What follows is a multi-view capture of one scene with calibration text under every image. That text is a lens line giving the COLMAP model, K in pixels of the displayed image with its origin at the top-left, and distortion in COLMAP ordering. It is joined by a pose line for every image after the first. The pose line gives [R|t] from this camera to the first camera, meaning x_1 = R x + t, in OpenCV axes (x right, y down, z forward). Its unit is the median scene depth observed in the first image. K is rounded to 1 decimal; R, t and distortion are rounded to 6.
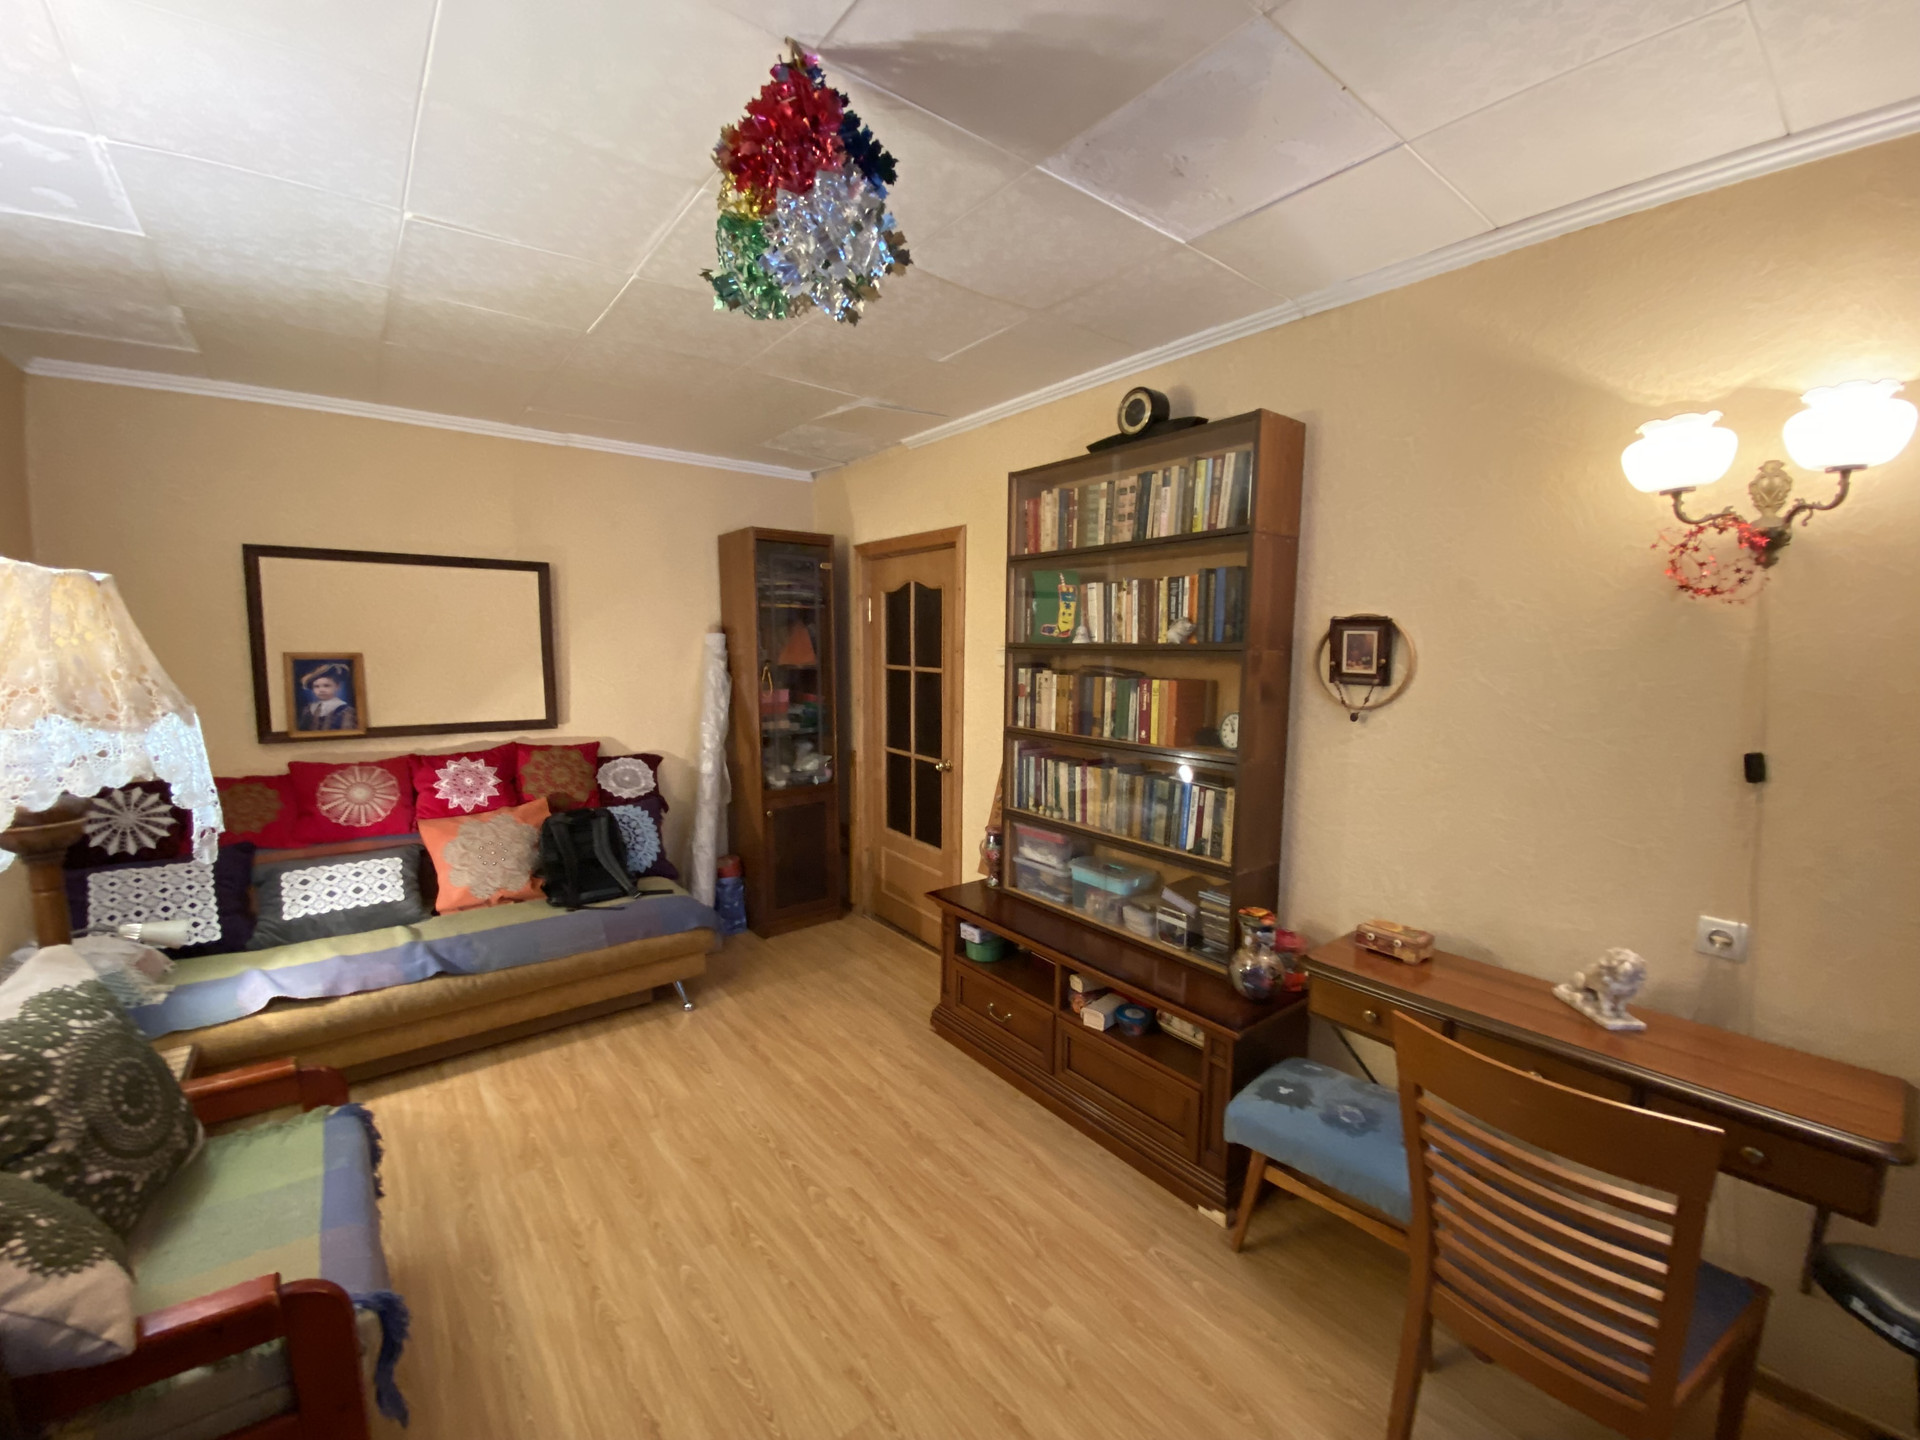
lens RADIAL K [[775.5, 0, 955.9], [0, 775.5, 722.0], [0, 0, 1]] dist [0.031054, -0.027839]
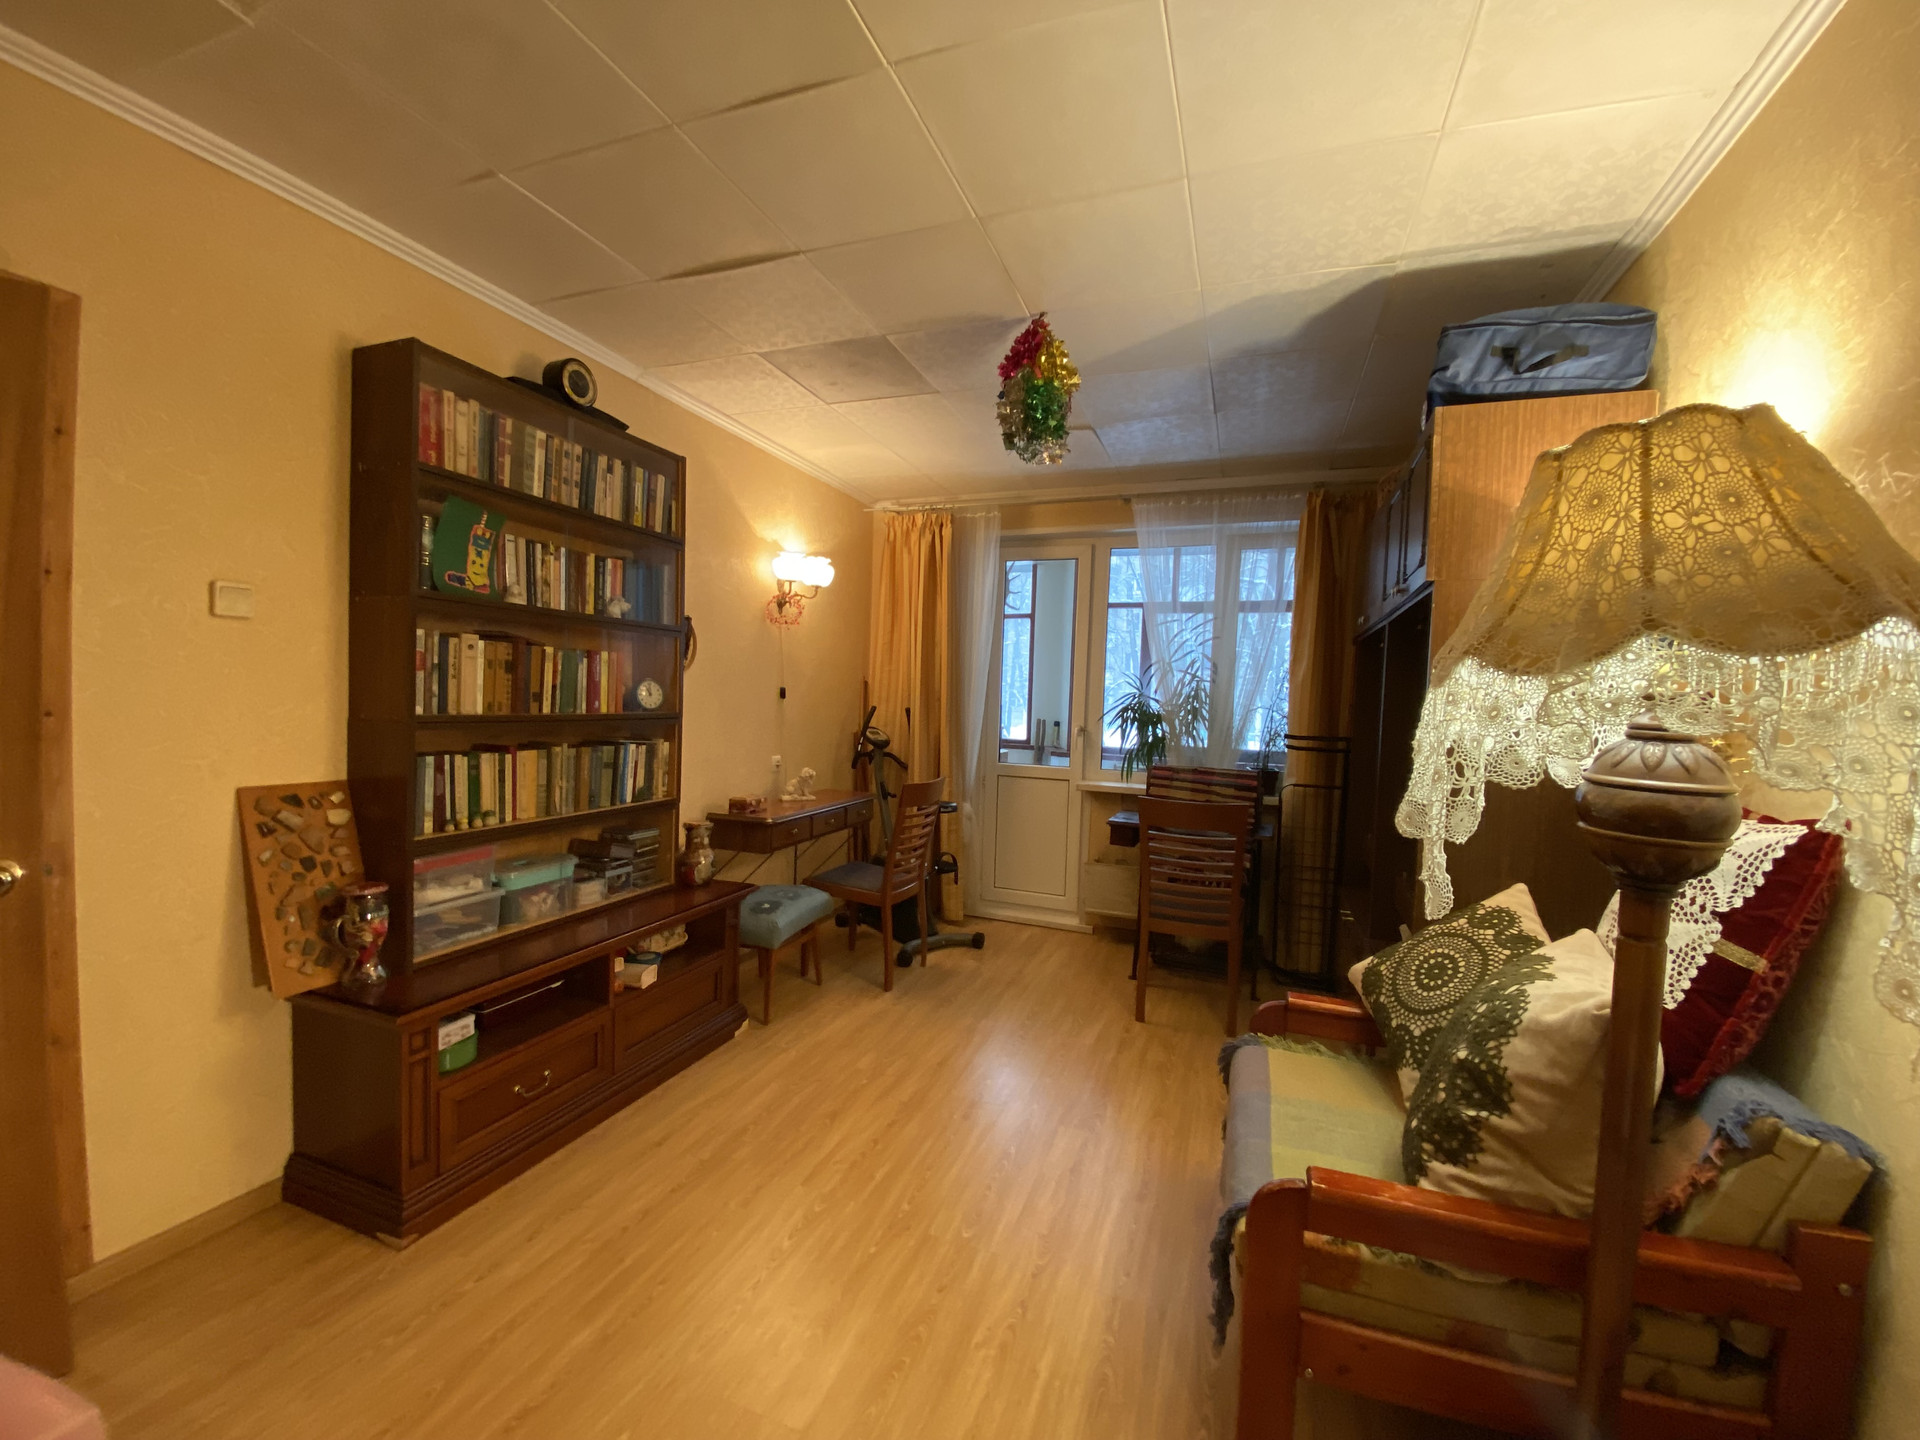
lens RADIAL K [[768.2, 0, 977.1], [0, 768.2, 726.3], [0, 0, 1]] dist [0.015425, -0.026700]
pose [[-0.539185, -0.051837, 0.840590, -0.748170], [0.056046, 0.993683, 0.097228, -0.021713], [-0.840320, 0.099535, -0.532874, 0.947438]]
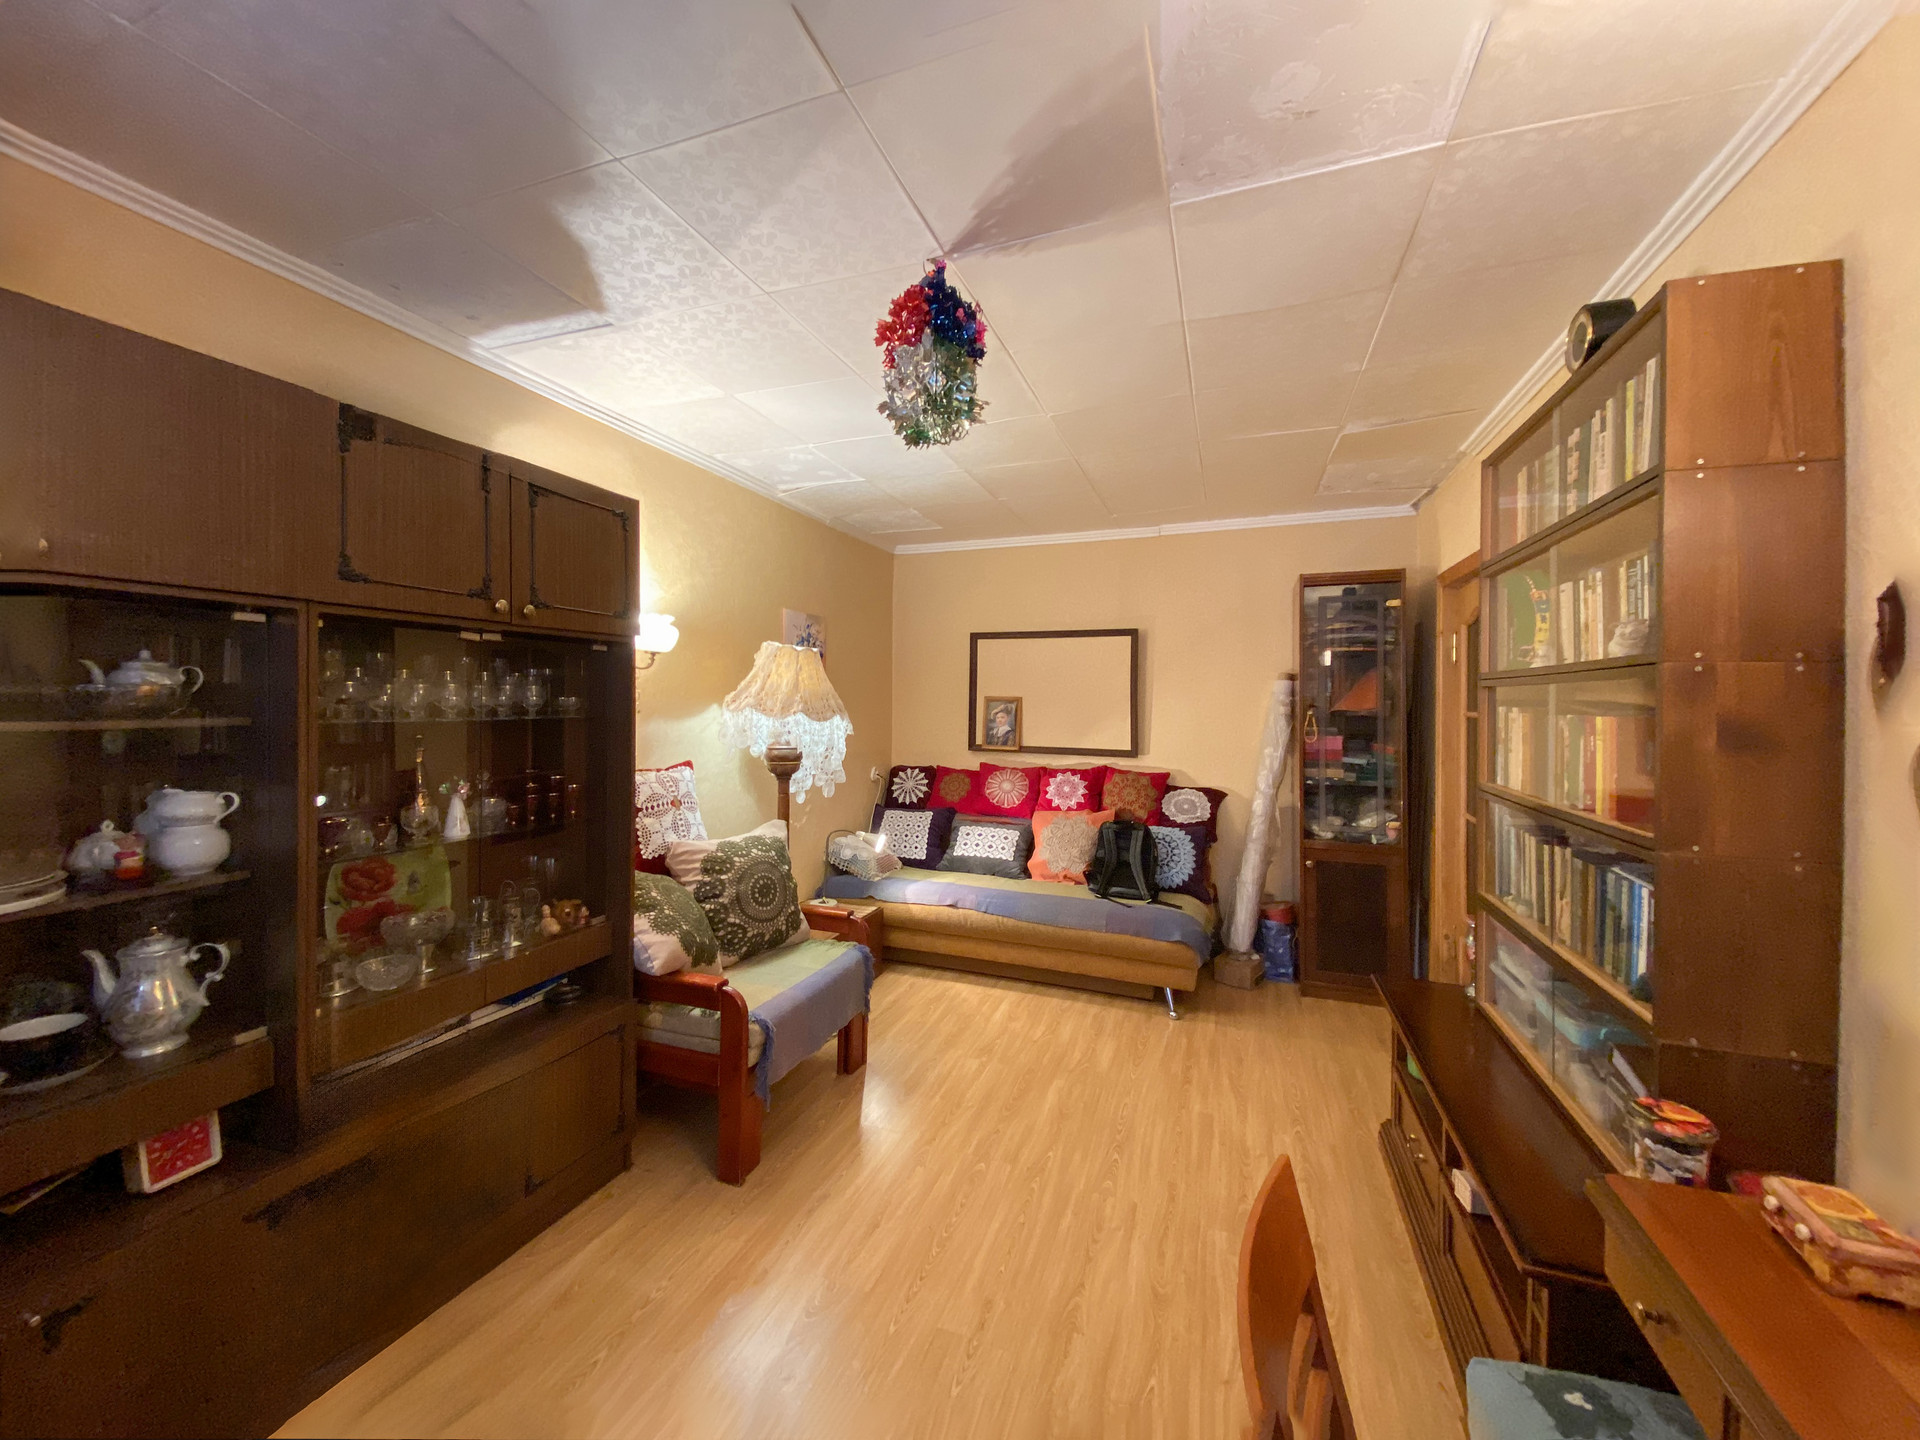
lens RADIAL K [[734.0, 0, 961.1], [0, 734.0, 705.9], [0, 0, 1]] dist [0.113059, -0.022638]
pose [[0.524275, 0.003727, -0.851541, 0.446620], [-0.095293, 0.993966, -0.054319, 0.020553], [0.846200, 0.109624, 0.521467, 0.162530]]
